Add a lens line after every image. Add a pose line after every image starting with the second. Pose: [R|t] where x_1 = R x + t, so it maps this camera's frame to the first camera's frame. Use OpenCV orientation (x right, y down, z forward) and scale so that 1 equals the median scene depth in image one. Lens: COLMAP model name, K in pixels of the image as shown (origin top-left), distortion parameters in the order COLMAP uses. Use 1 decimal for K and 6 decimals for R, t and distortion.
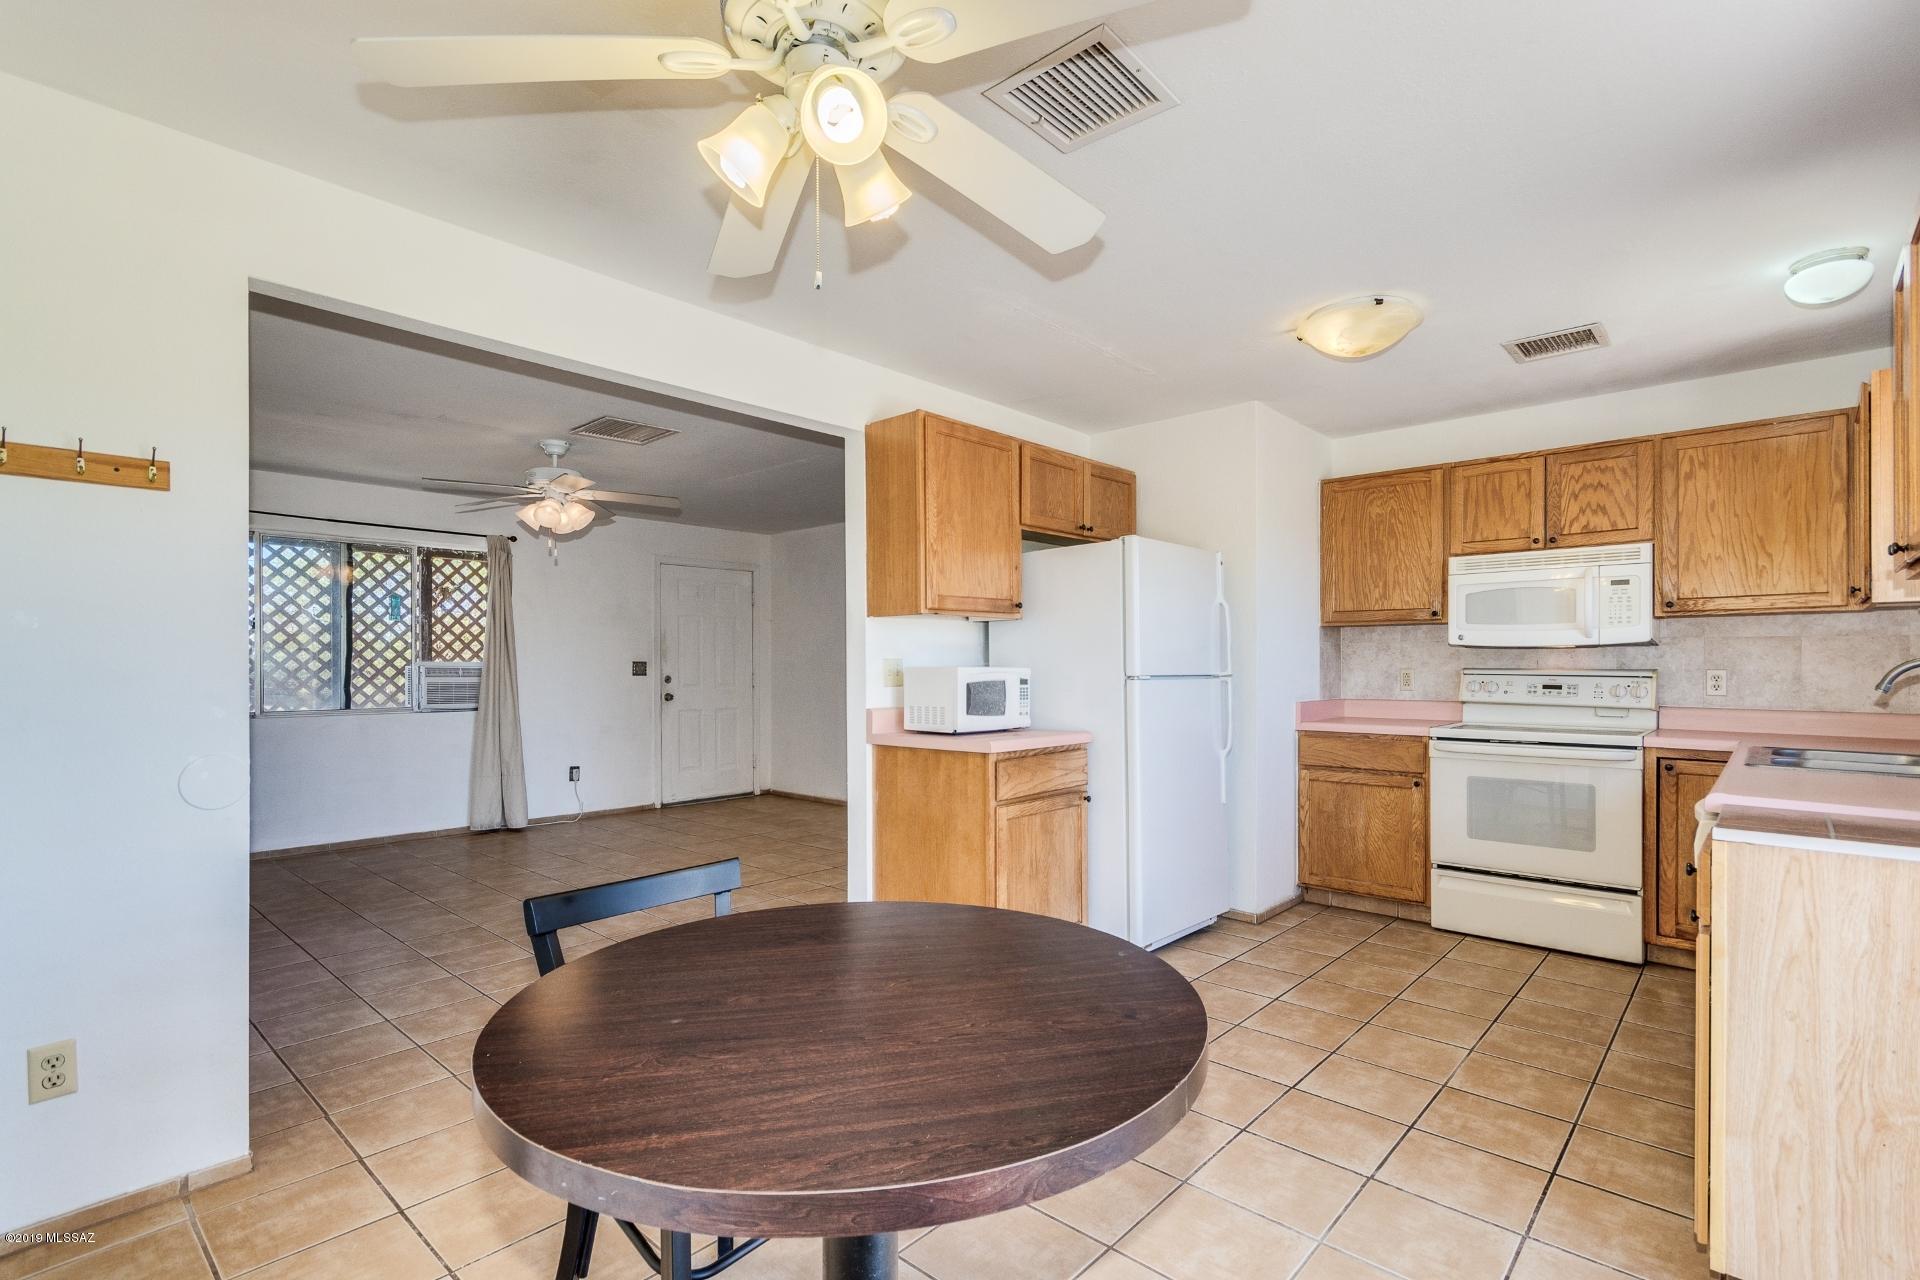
lens RADIAL K [[897.2, 0, 955.7], [0, 897.2, 667.6], [0, 0, 1]] dist [-0.003289, 0.001704]
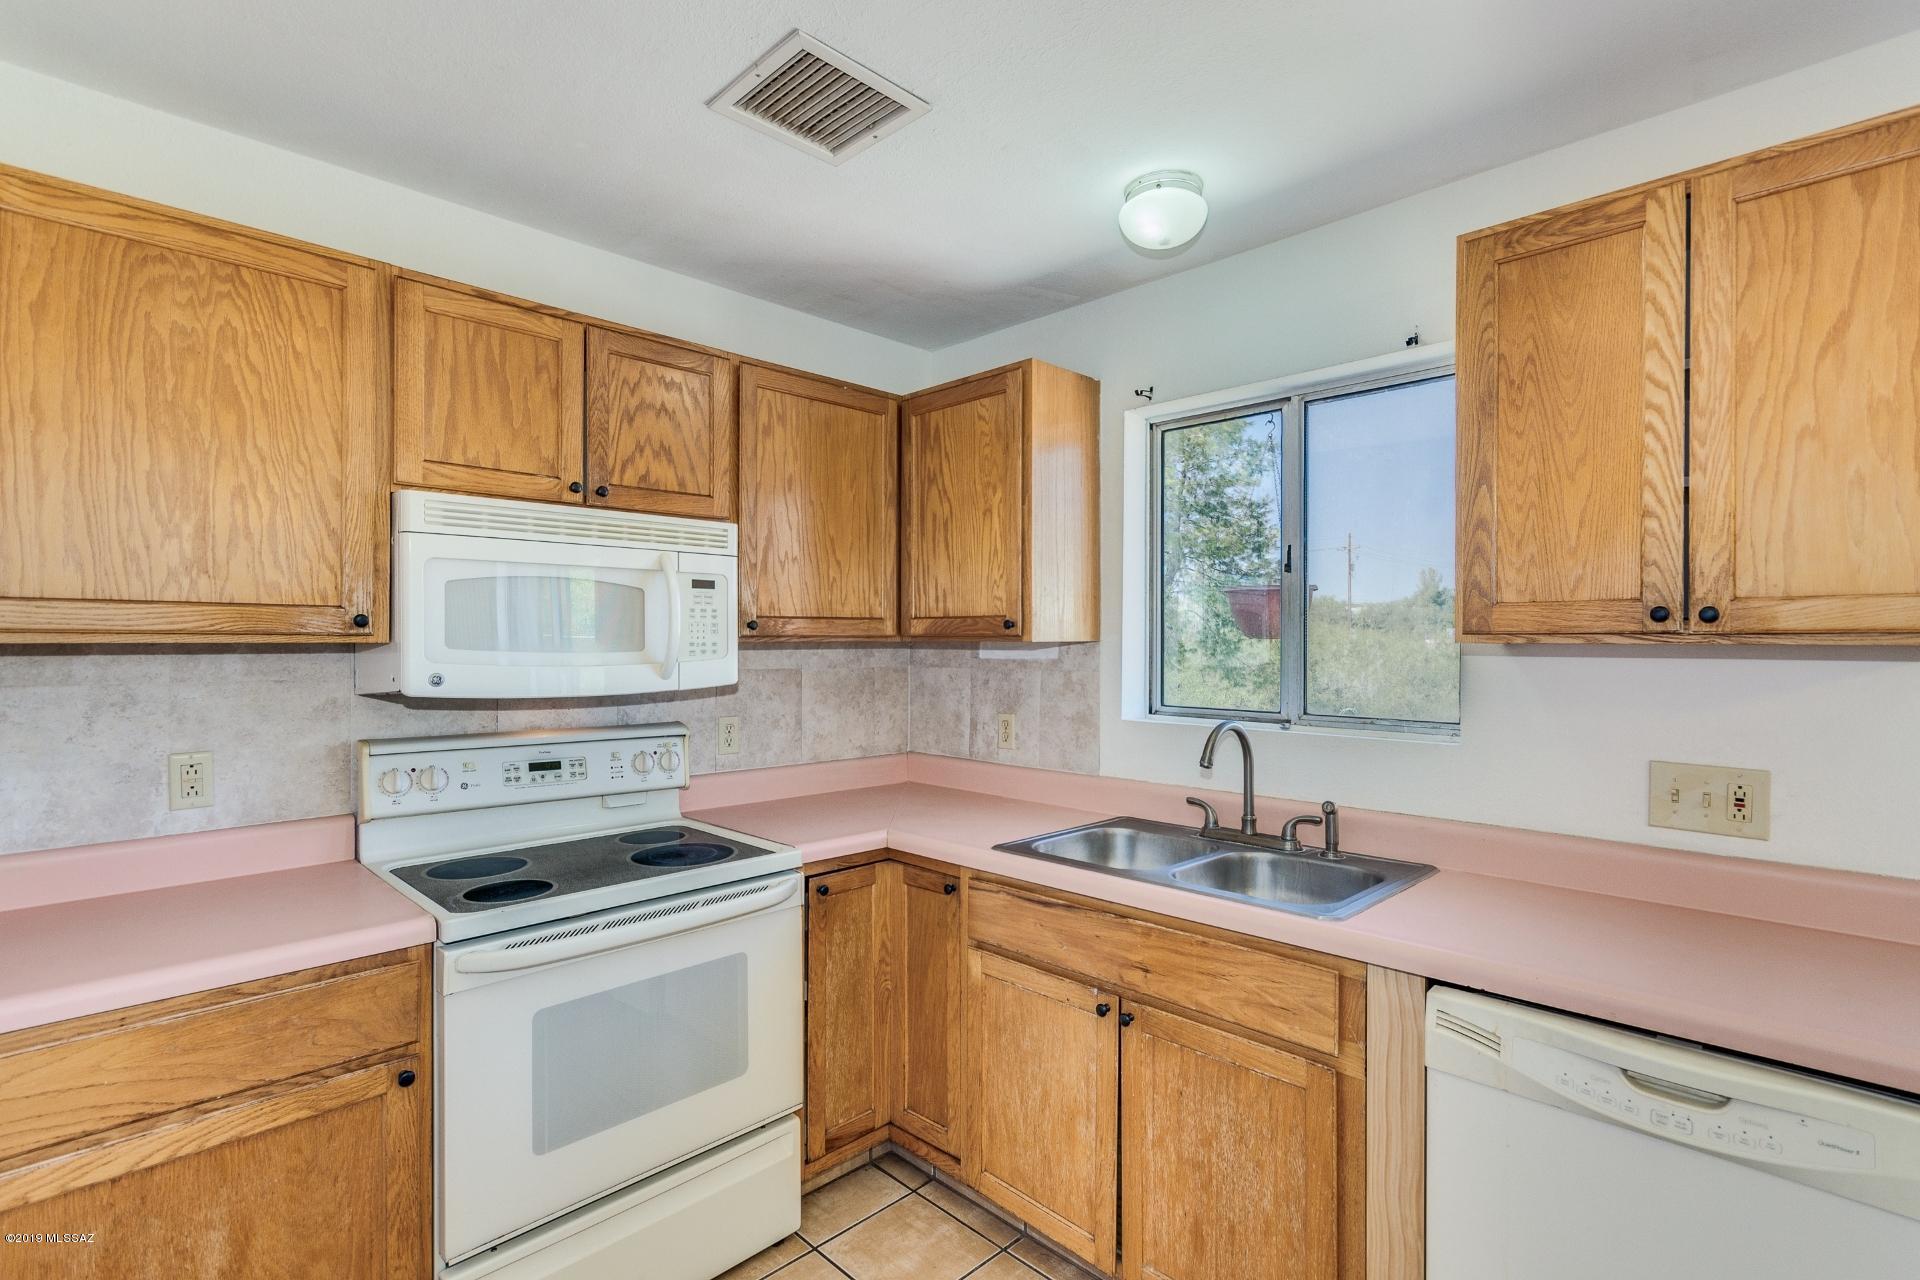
lens RADIAL K [[897.2, 0, 968.8], [0, 897.2, 642.1], [0, 0, 1]] dist [-0.003289, 0.001704]
pose [[0.038158, -0.002072, 0.999270, 0.153179], [0.000760, 0.999998, 0.002045, -0.056120], [-0.999271, 0.000682, 0.038159, 0.776205]]
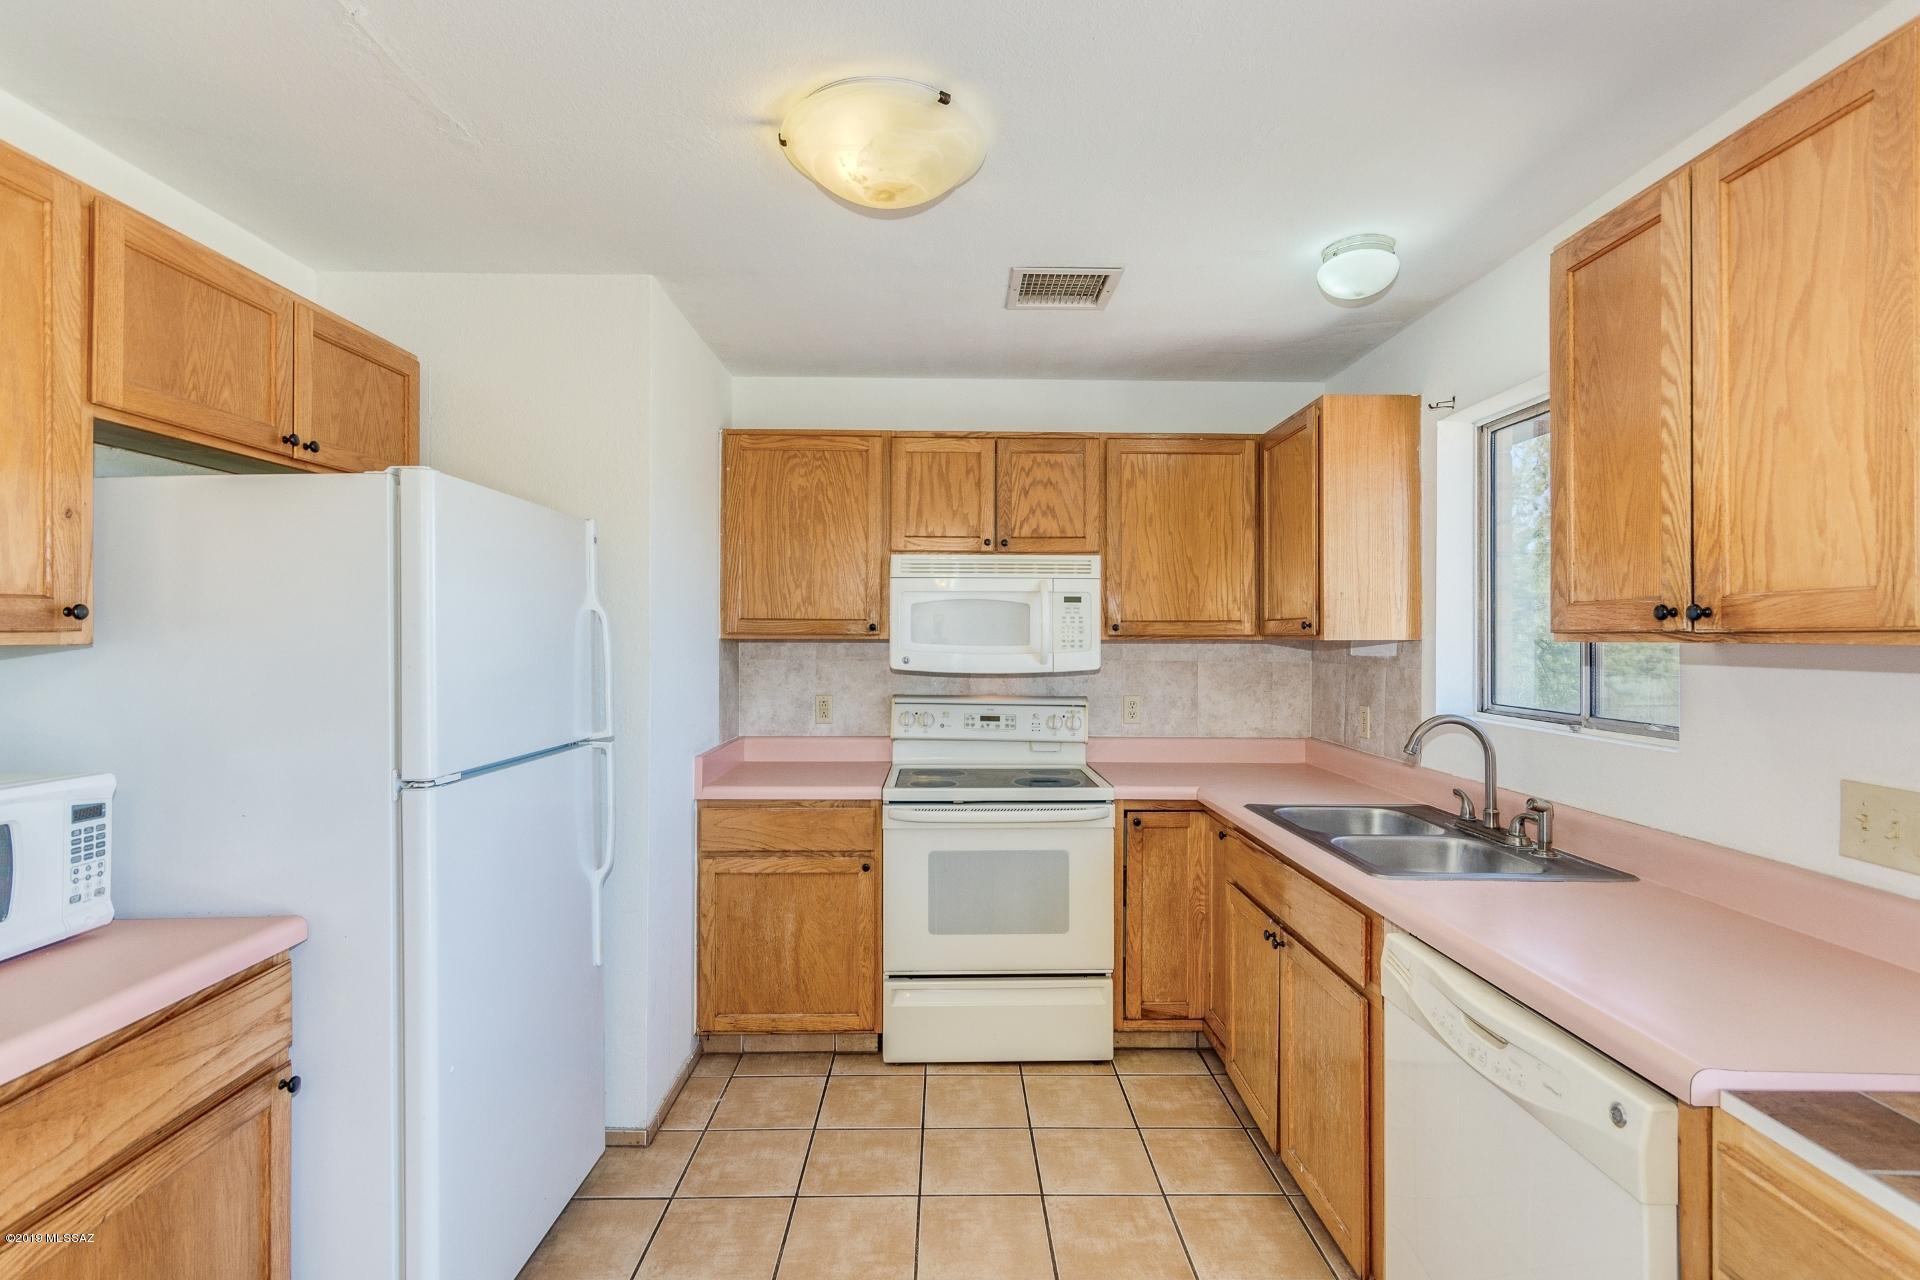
lens RADIAL K [[897.2, 0, 968.6], [0, 897.2, 631.4], [0, 0, 1]] dist [-0.003289, 0.001704]
pose [[0.721359, 0.006977, 0.692526, 0.076794], [-0.001535, 0.999963, -0.008476, -0.055458], [-0.692560, 0.005051, 0.721343, 0.437744]]
